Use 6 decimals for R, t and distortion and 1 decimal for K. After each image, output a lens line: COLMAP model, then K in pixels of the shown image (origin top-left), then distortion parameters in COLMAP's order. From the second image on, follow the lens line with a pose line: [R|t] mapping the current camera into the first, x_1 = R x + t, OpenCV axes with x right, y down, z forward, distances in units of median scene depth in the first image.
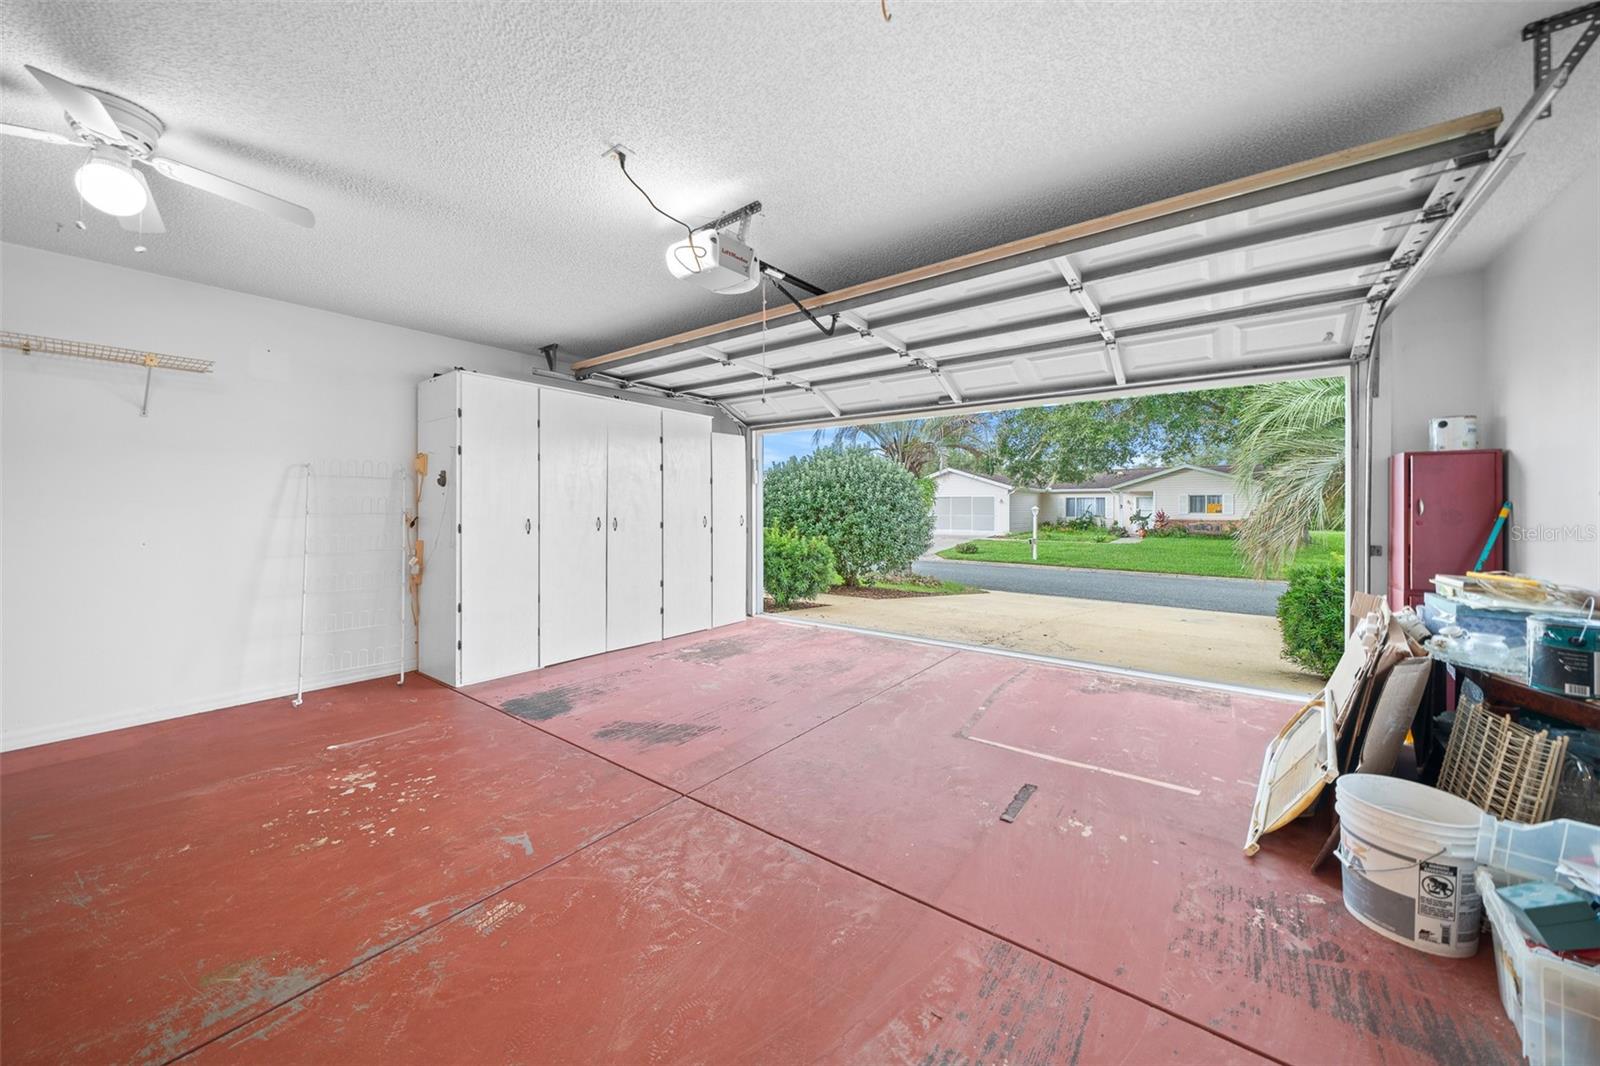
lens RADIAL K [[547.4, 0, 800.0], [0, 547.4, 533.0], [0, 0, 1]] dist [-0.001774, -0.000060]
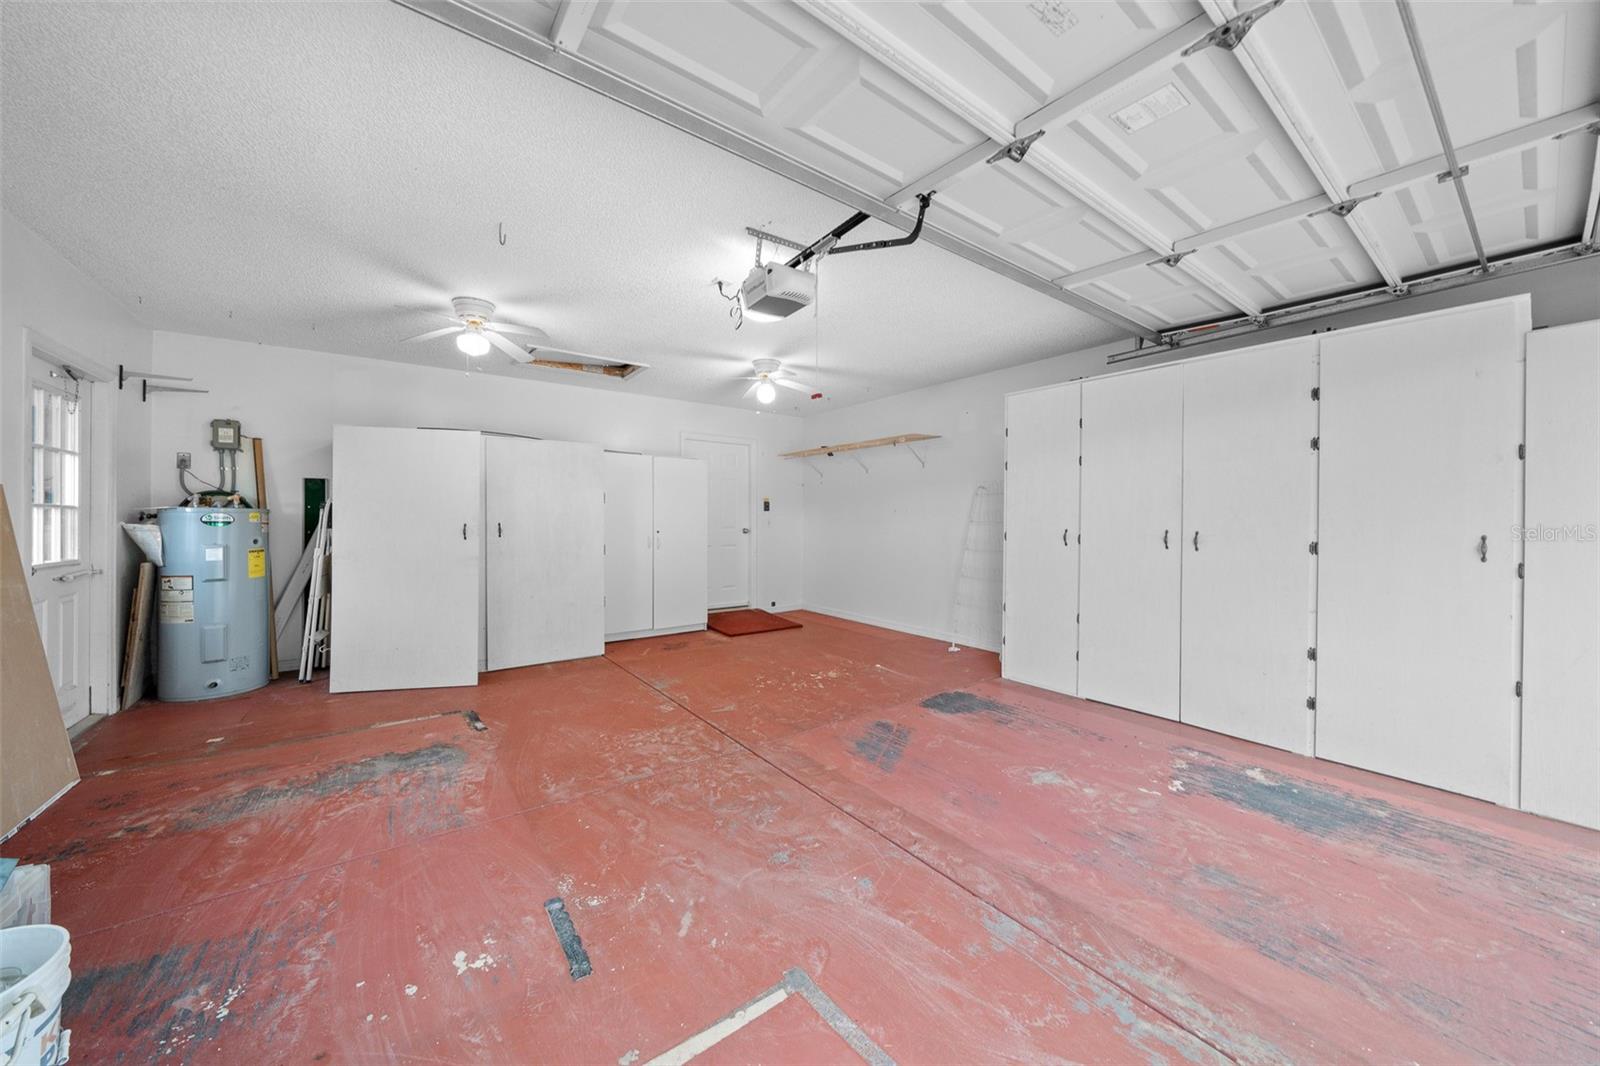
lens RADIAL K [[555.4, 0, 766.6], [0, 555.4, 526.6], [0, 0, 1]] dist [-0.000741, 0.000016]
pose [[-0.301549, 0.011320, -0.953384, 0.786781], [-0.044075, 0.998695, 0.025799, -0.046005], [0.952431, 0.049800, -0.300656, 1.132355]]
